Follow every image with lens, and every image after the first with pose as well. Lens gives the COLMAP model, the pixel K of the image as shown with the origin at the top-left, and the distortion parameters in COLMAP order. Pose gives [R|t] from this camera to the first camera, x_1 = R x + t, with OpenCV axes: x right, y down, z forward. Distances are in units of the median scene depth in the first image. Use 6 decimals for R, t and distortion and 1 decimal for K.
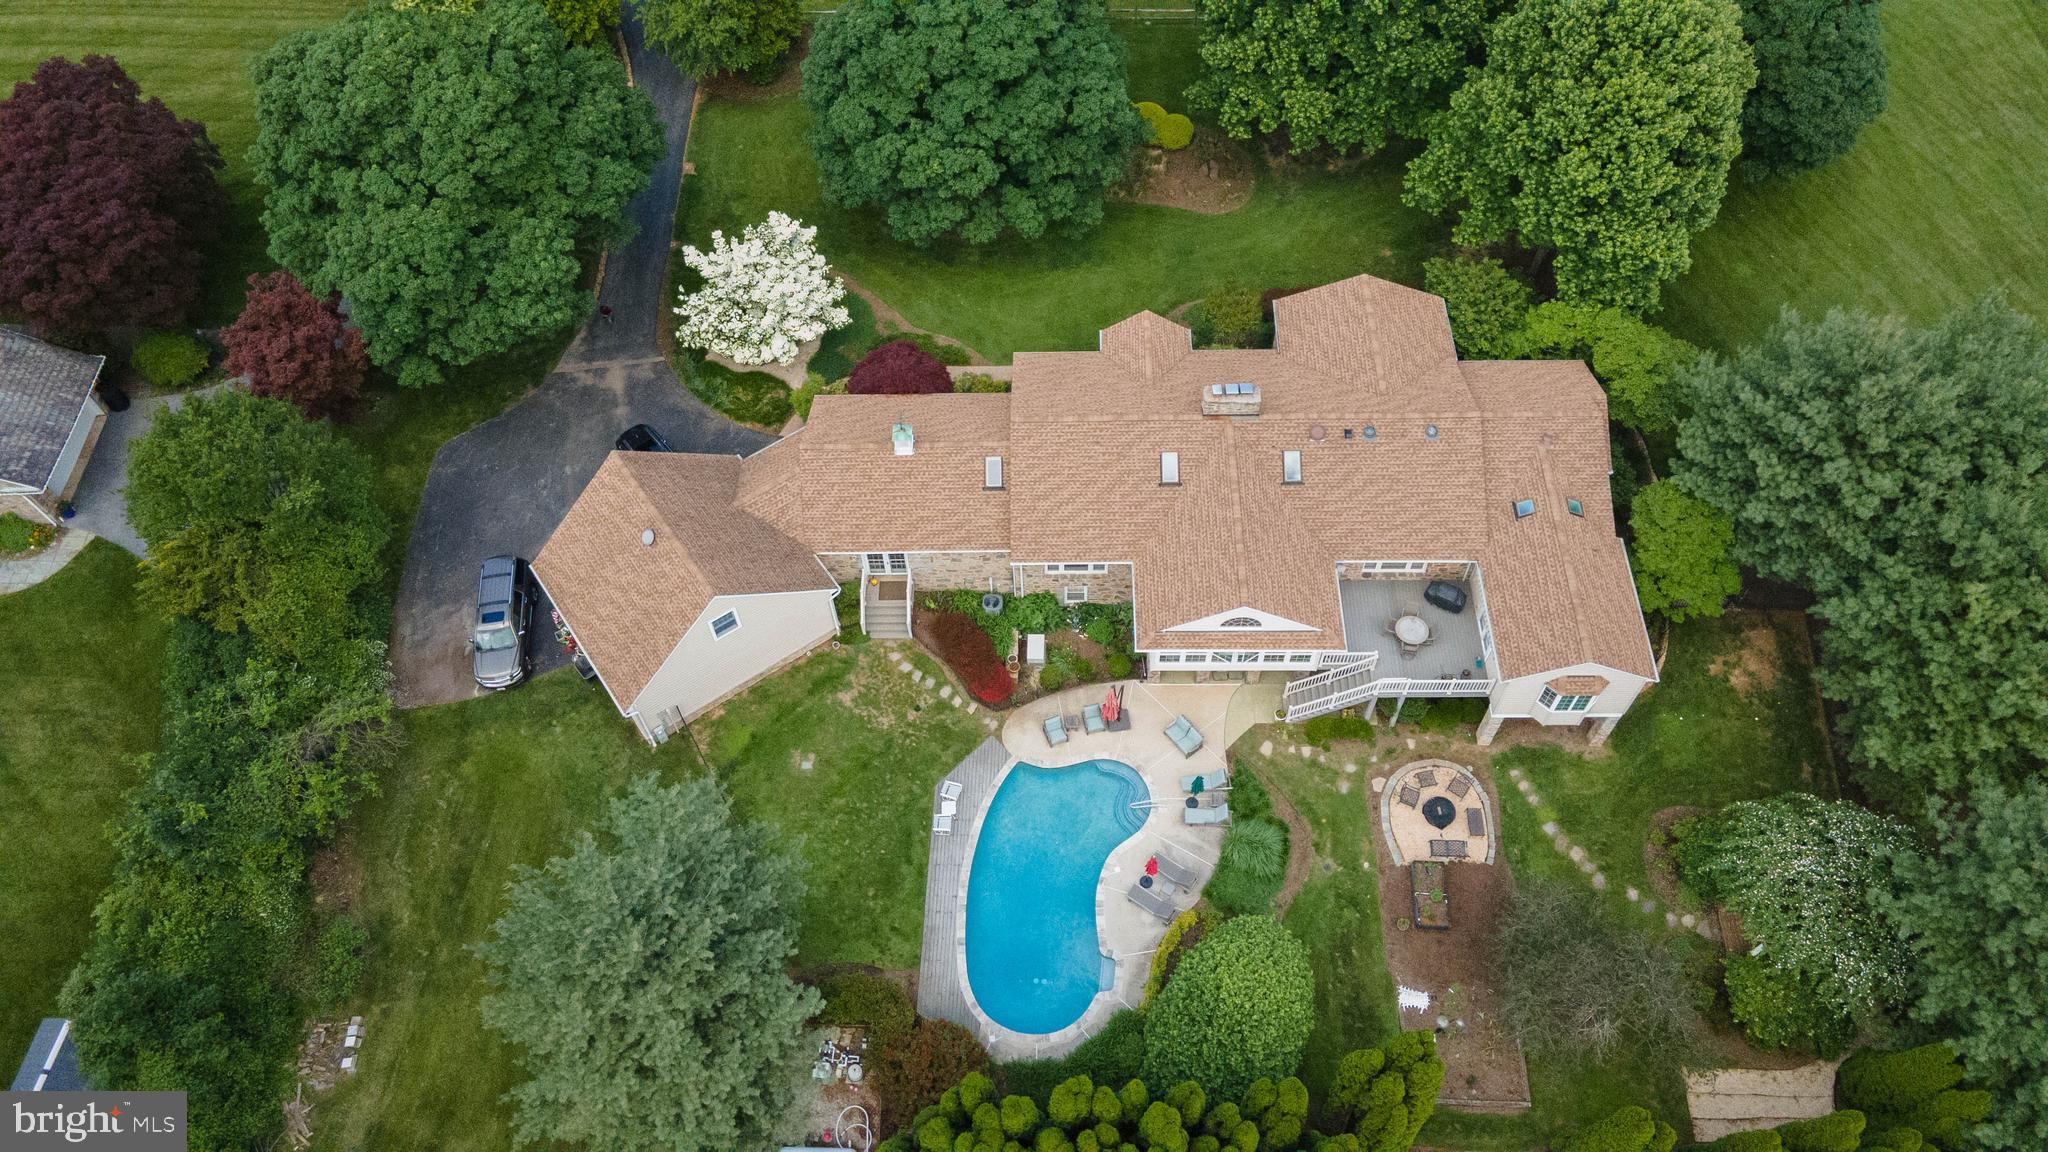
lens RADIAL K [[1509.1, 0, 1027.8], [0, 1509.1, 568.4], [0, 0, 1]] dist [0.043398, 0.005121]
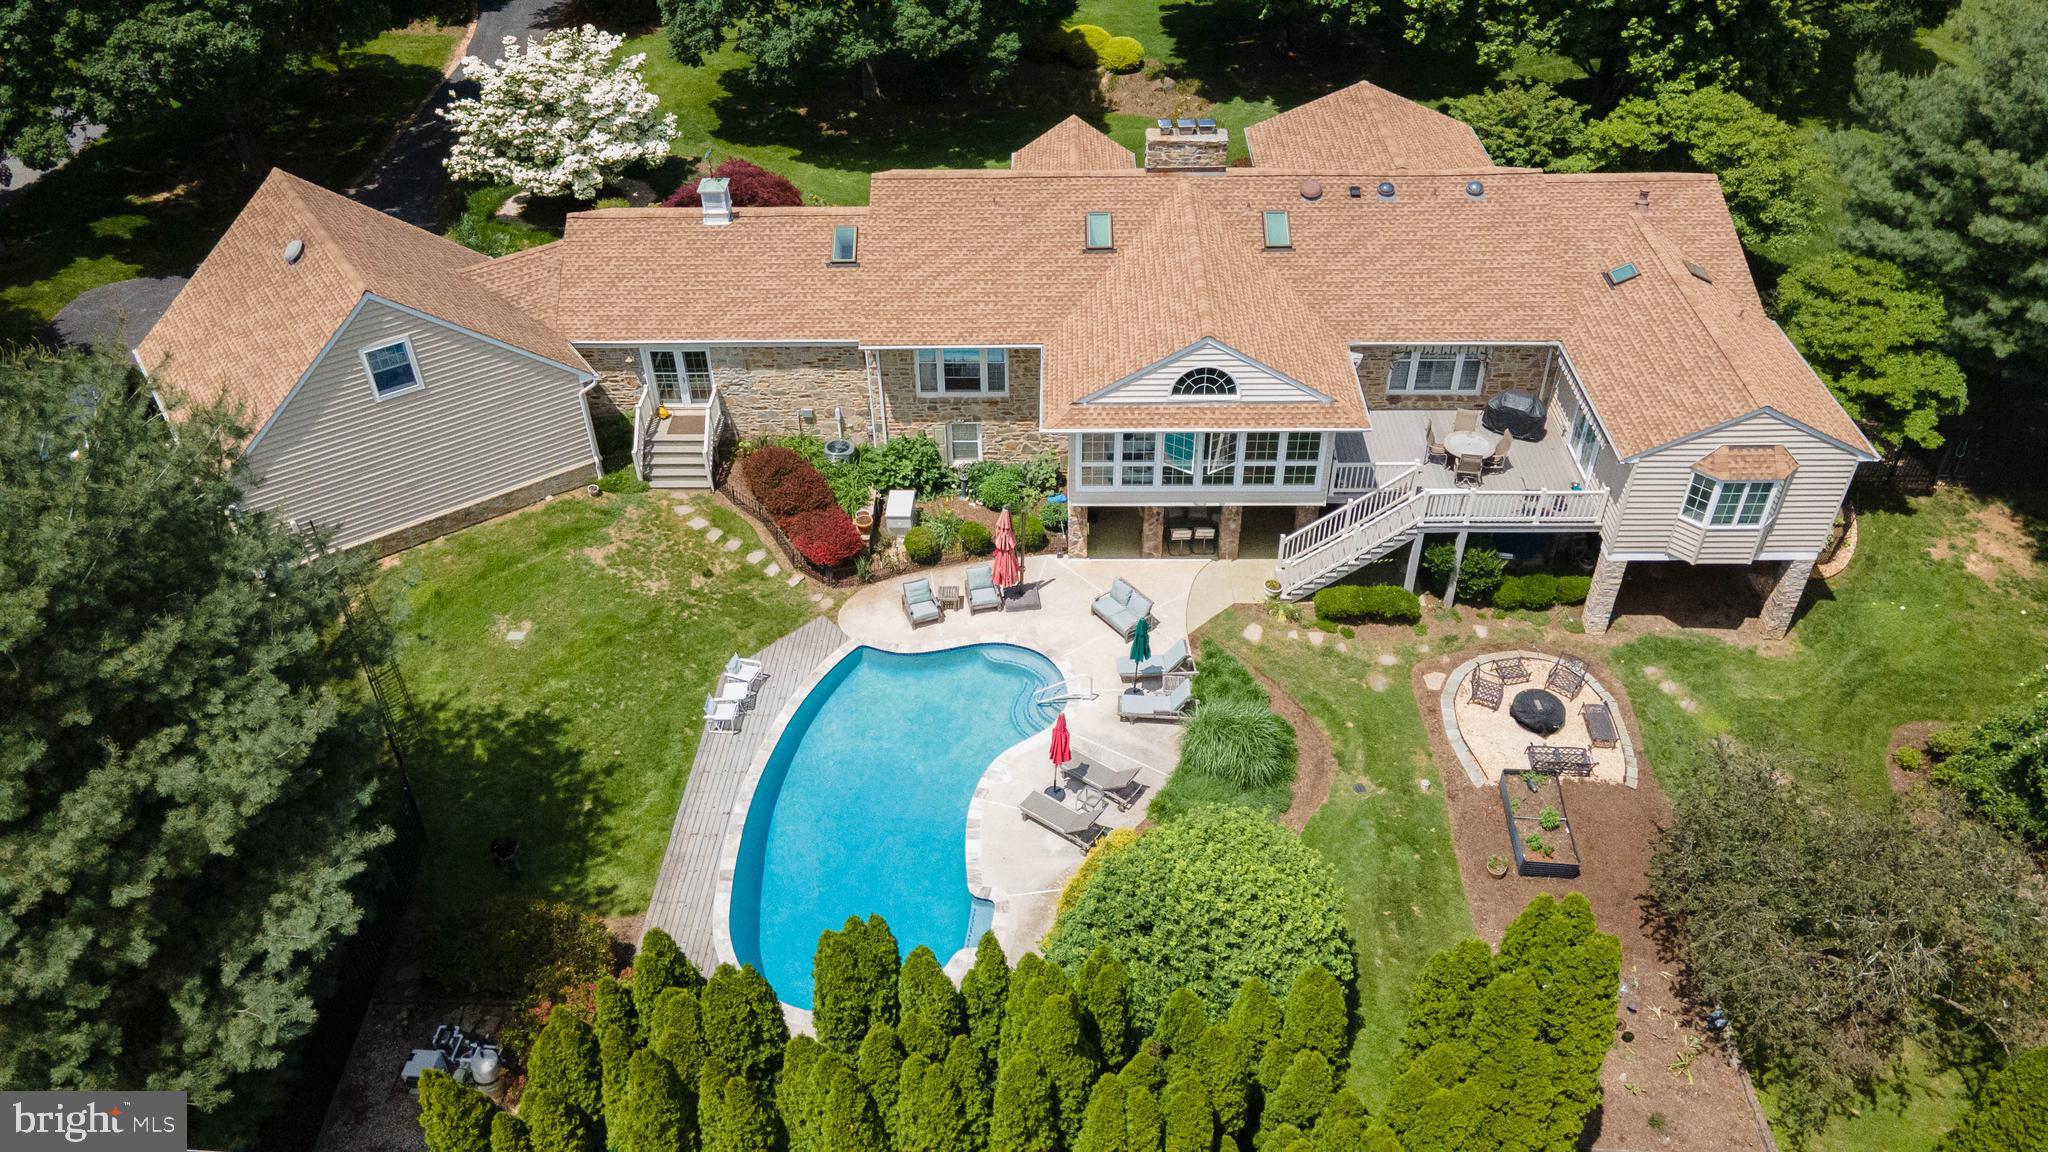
lens RADIAL K [[1509.1, 0, 1027.8], [0, 1509.1, 568.4], [0, 0, 1]] dist [0.043398, 0.005121]
pose [[0.999919, 0.012724, -0.000164, 0.063848], [-0.012125, 0.948778, -0.315710, 0.296304], [-0.003861, 0.315687, 0.948856, 0.394630]]
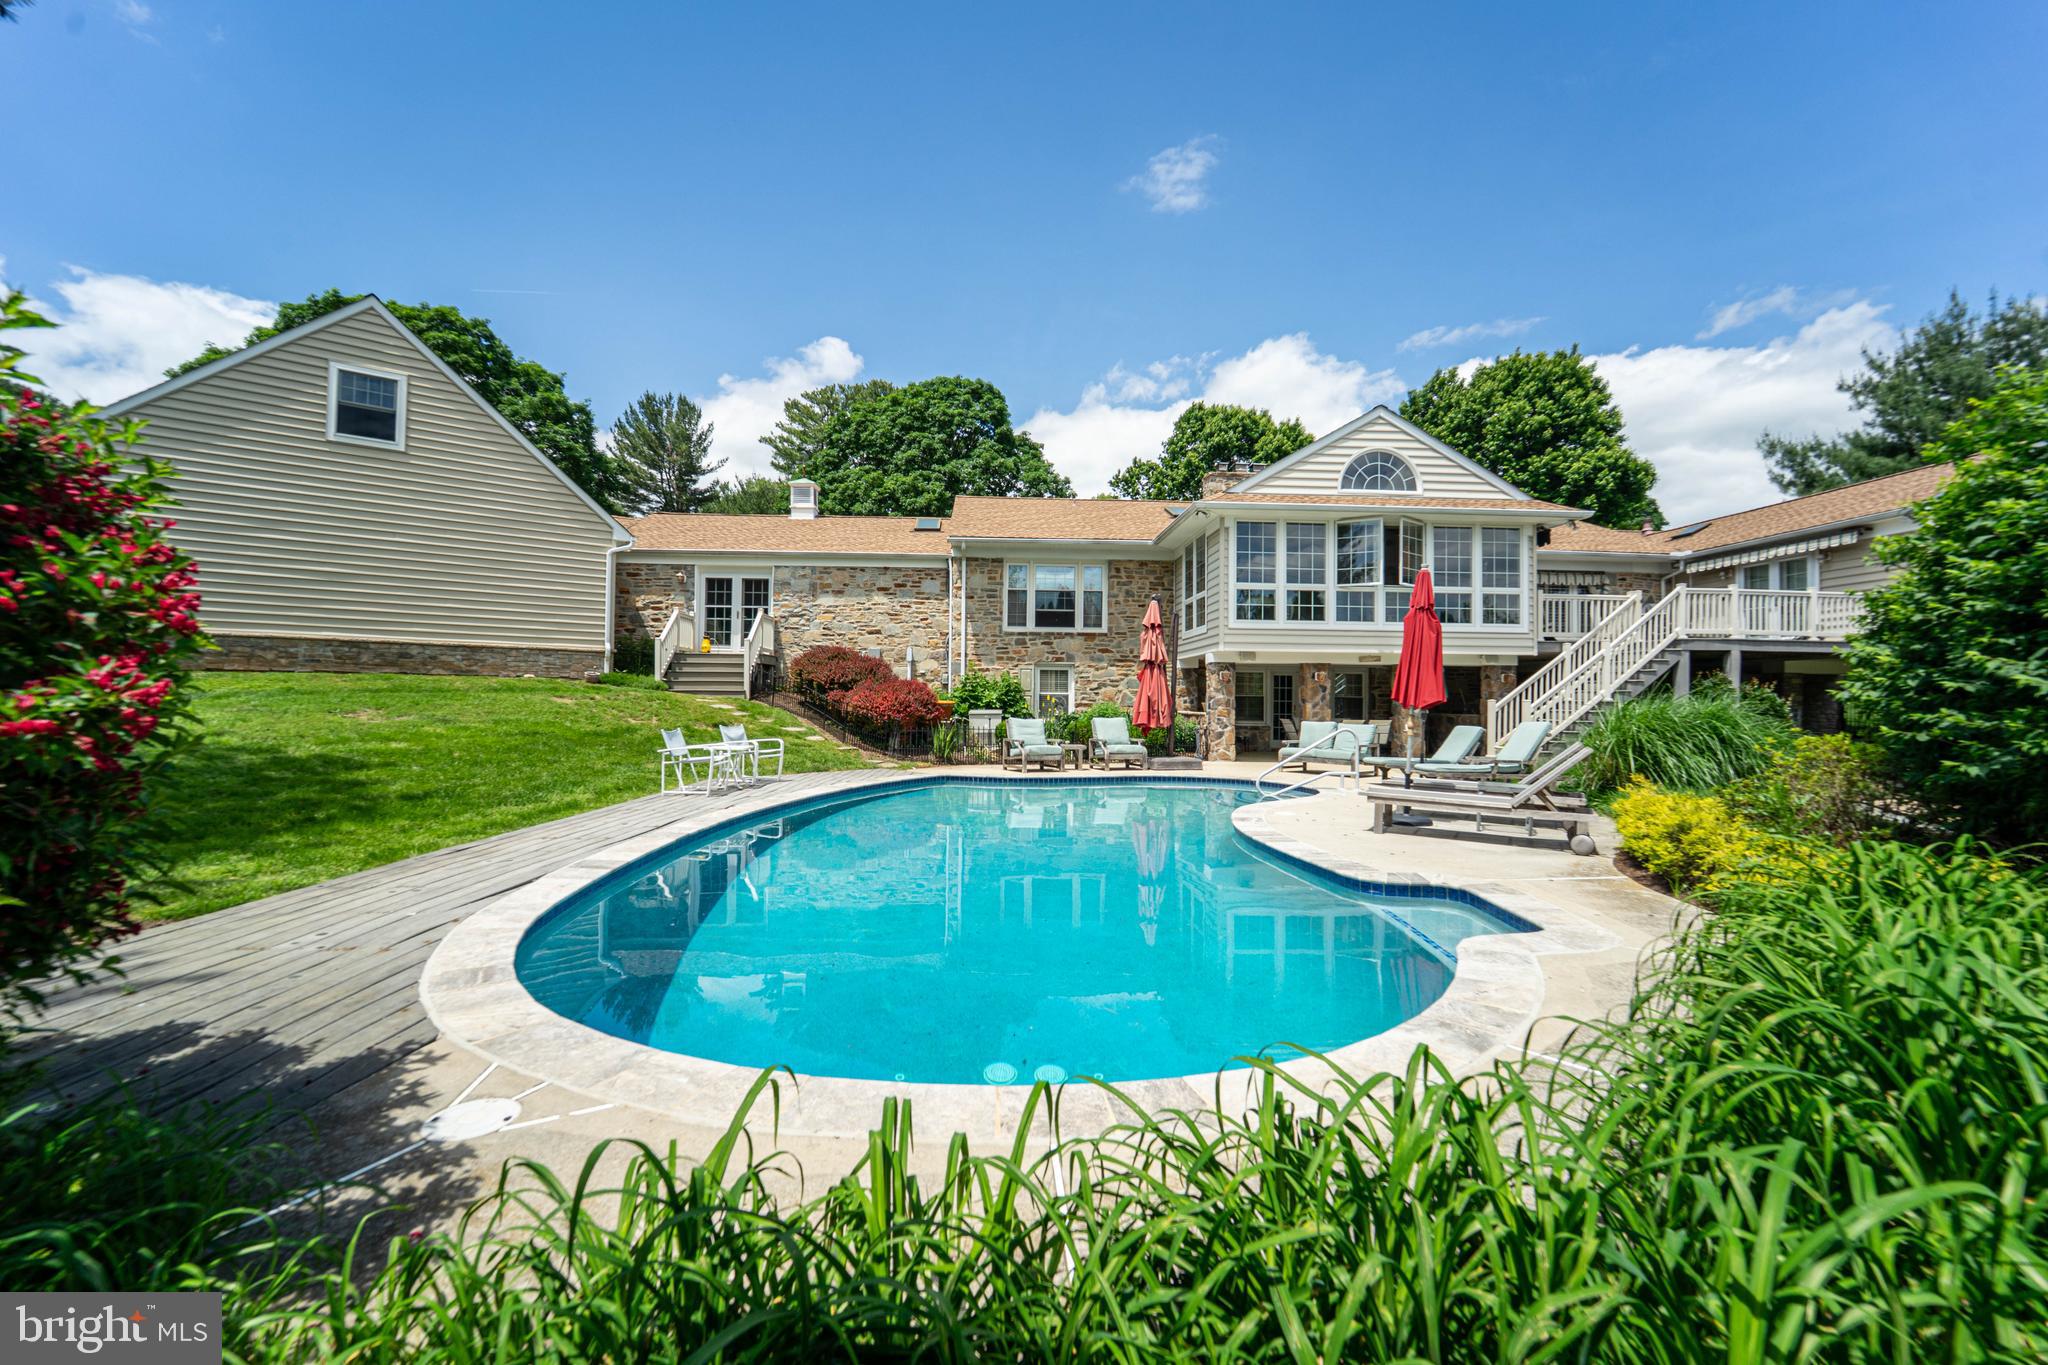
lens RADIAL K [[840.5, 0, 1026.4], [0, 840.5, 688.8], [0, 0, 1]] dist [-0.004241, -0.000625]
pose [[0.996422, 0.037621, 0.075686, -0.002826], [0.045915, 0.510885, -0.858422, 0.308763], [-0.070961, 0.858825, 0.507330, 0.866821]]
